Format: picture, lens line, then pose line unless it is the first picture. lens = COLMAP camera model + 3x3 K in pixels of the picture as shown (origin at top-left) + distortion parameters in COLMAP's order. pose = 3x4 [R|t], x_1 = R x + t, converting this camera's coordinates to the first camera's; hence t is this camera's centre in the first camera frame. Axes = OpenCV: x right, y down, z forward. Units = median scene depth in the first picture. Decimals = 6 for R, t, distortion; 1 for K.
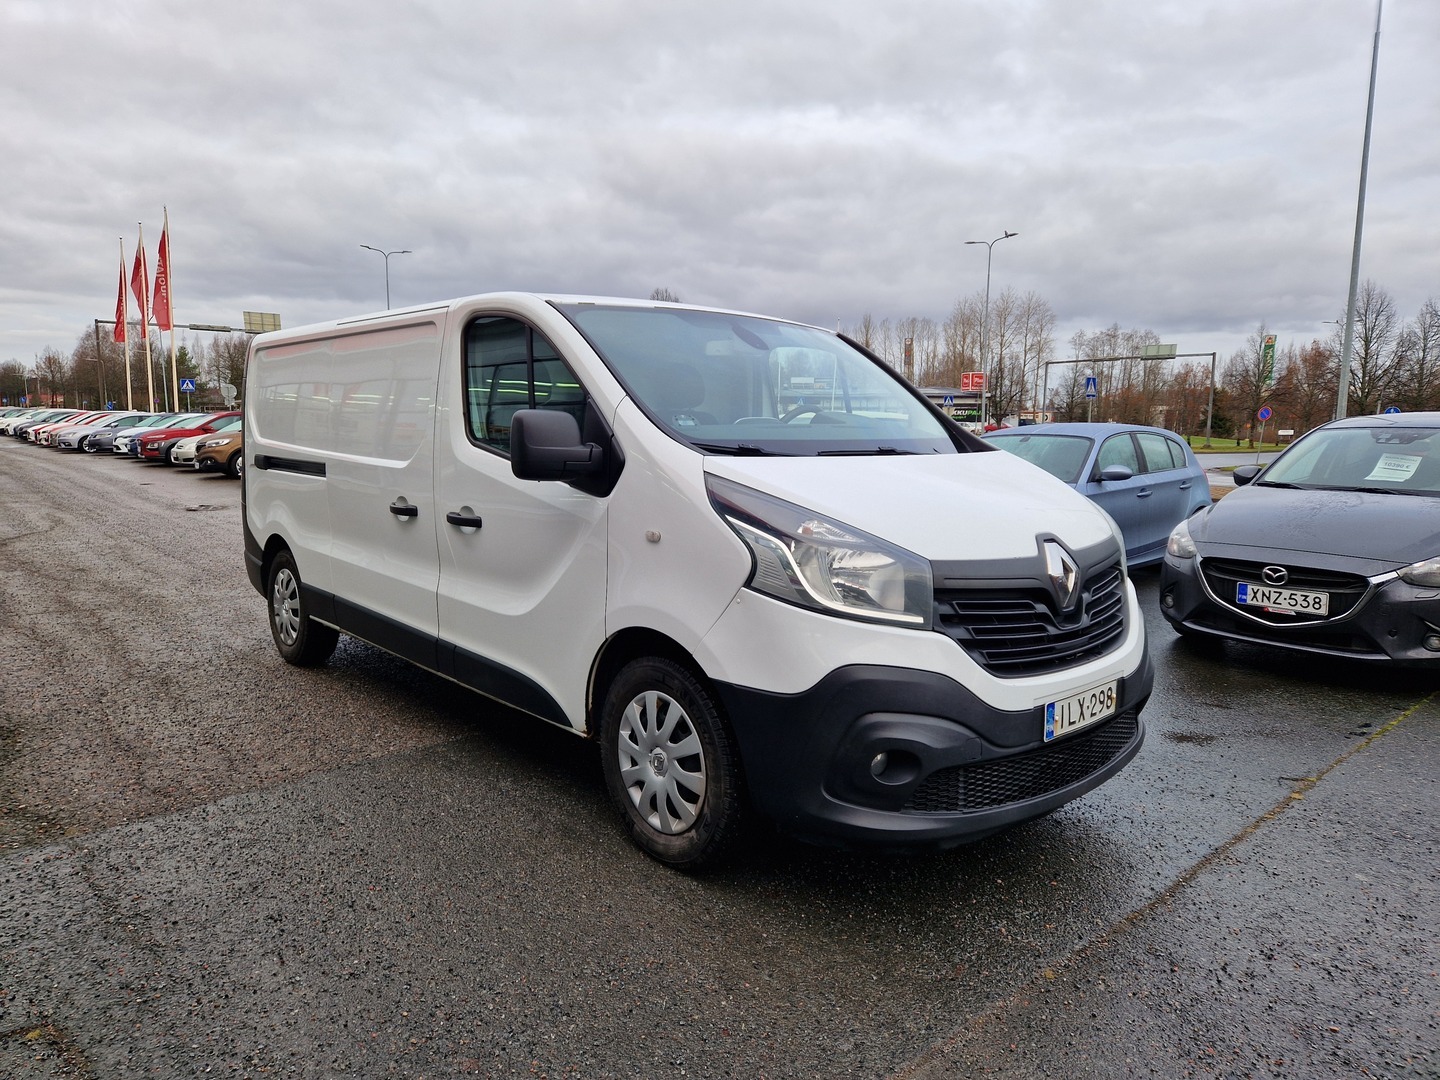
lens RADIAL K [[977.8, 0, 717.1], [0, 977.8, 540.8], [0, 0, 1]] dist [0.072625, -0.043305]
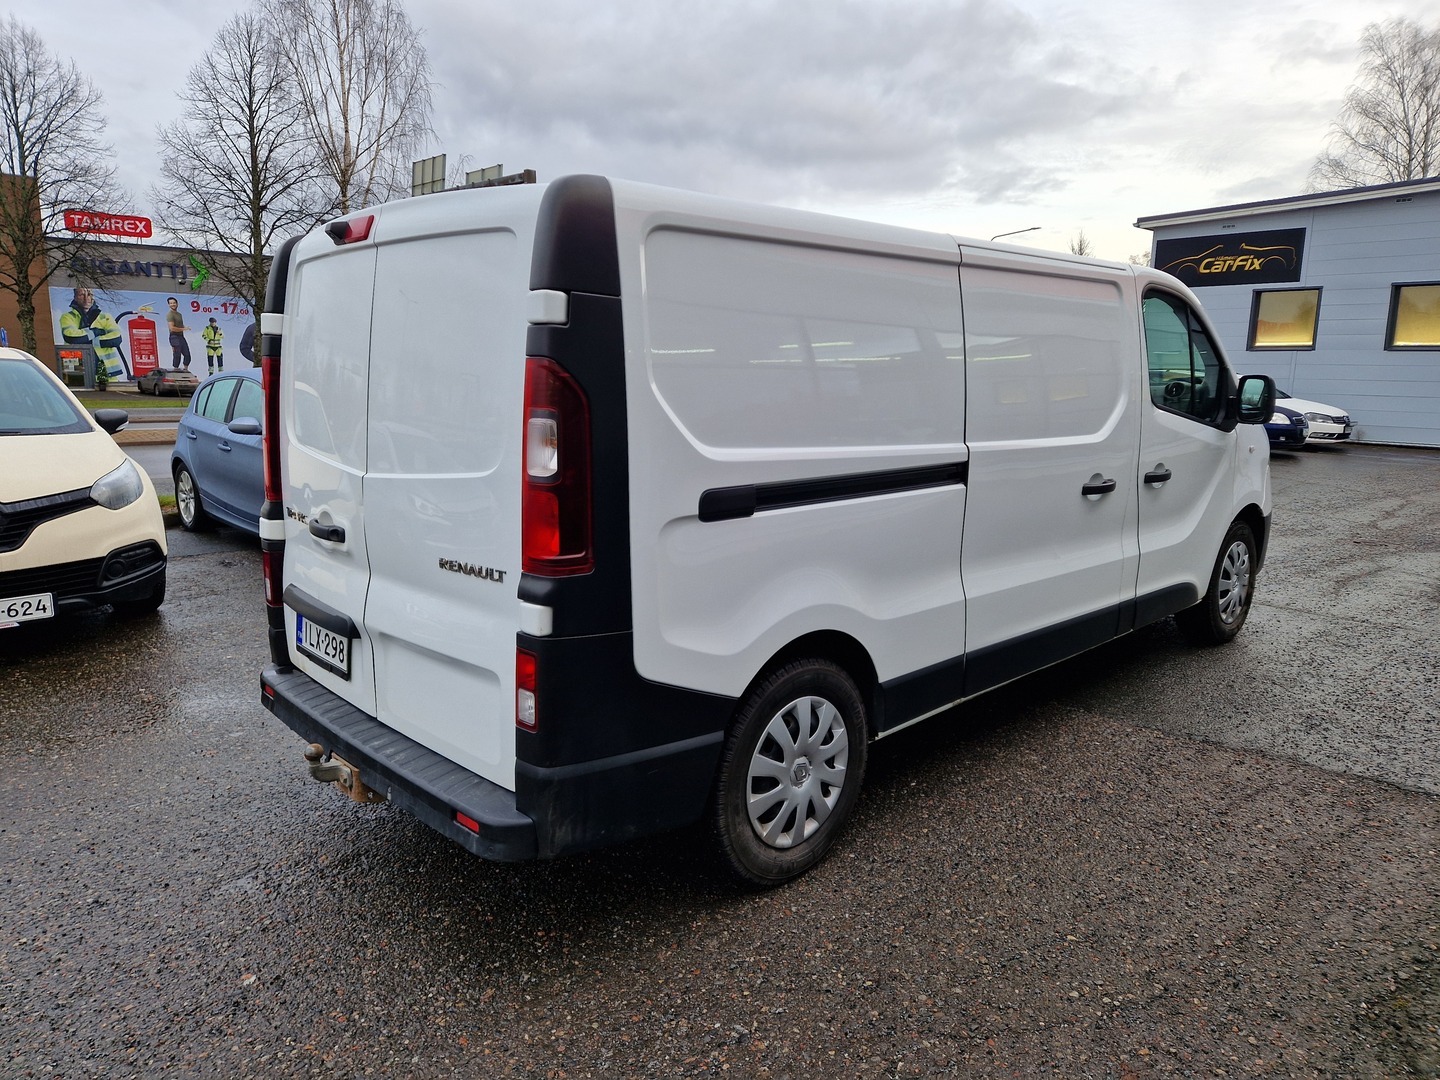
lens RADIAL K [[977.8, 0, 734.2], [0, 977.8, 539.2], [0, 0, 1]] dist [0.072625, -0.043305]
pose [[-0.073362, -0.186249, 0.979760, -1.253516], [0.108792, 0.975050, 0.193499, -0.207444], [-0.991354, 0.120785, -0.051269, 1.456029]]
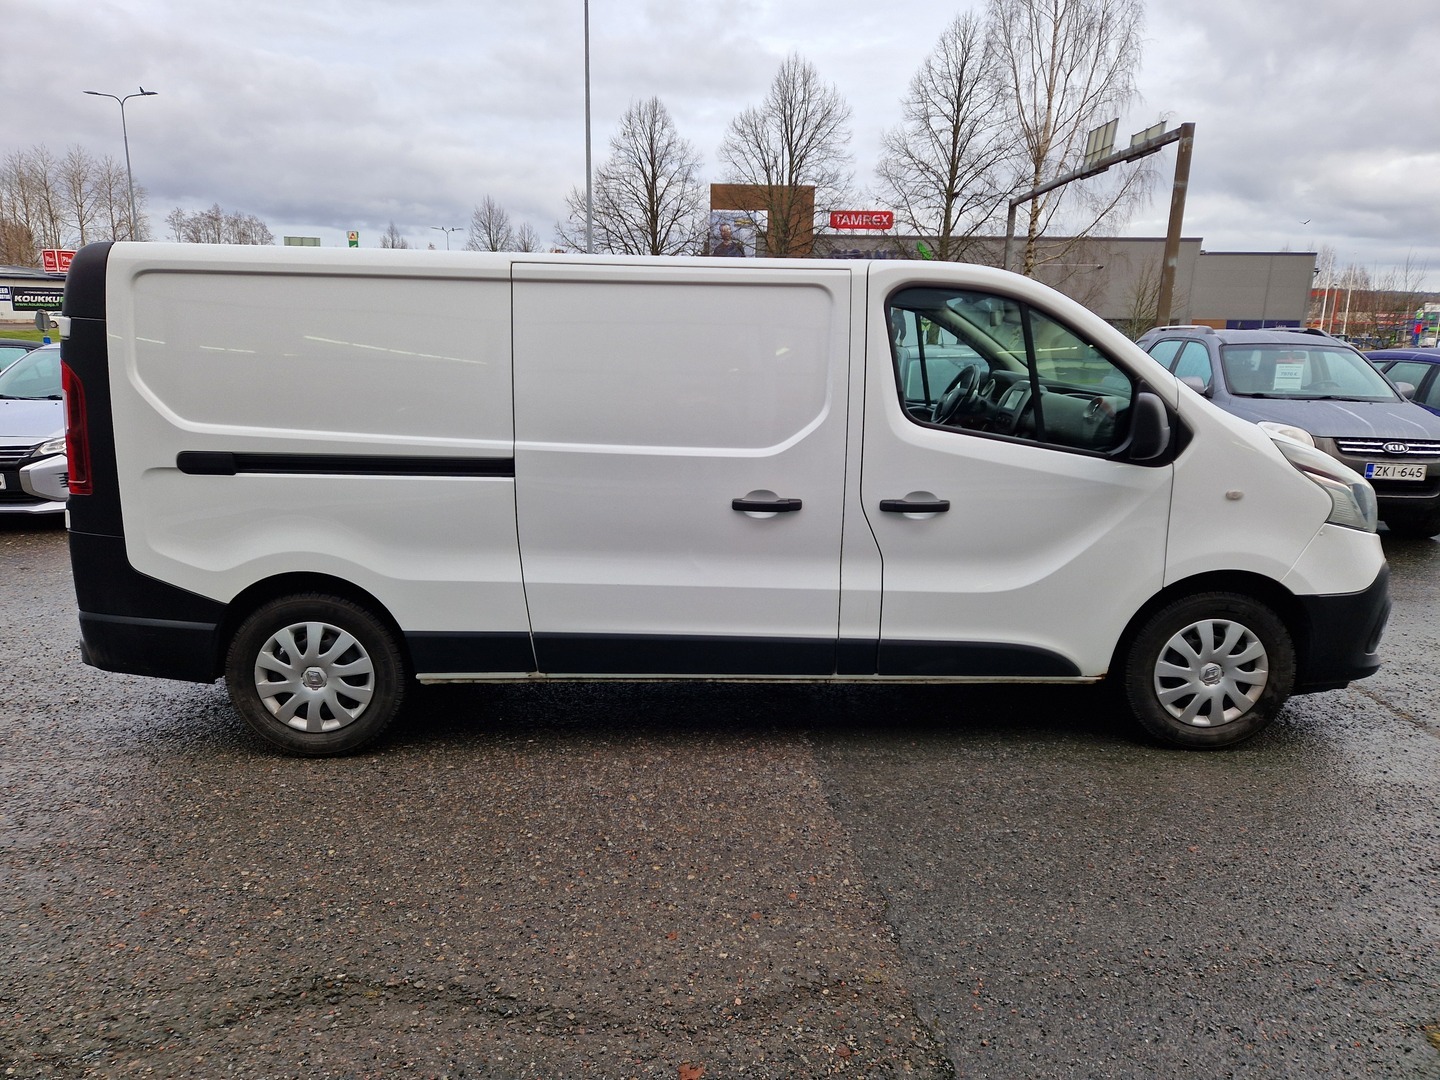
lens RADIAL K [[977.8, 0, 708.6], [0, 977.8, 543.4], [0, 0, 1]] dist [0.072625, -0.043305]
pose [[0.624425, -0.168903, 0.762604, -1.054719], [0.082245, 0.985130, 0.150846, -0.137740], [-0.776743, -0.031471, 0.629031, 0.531776]]
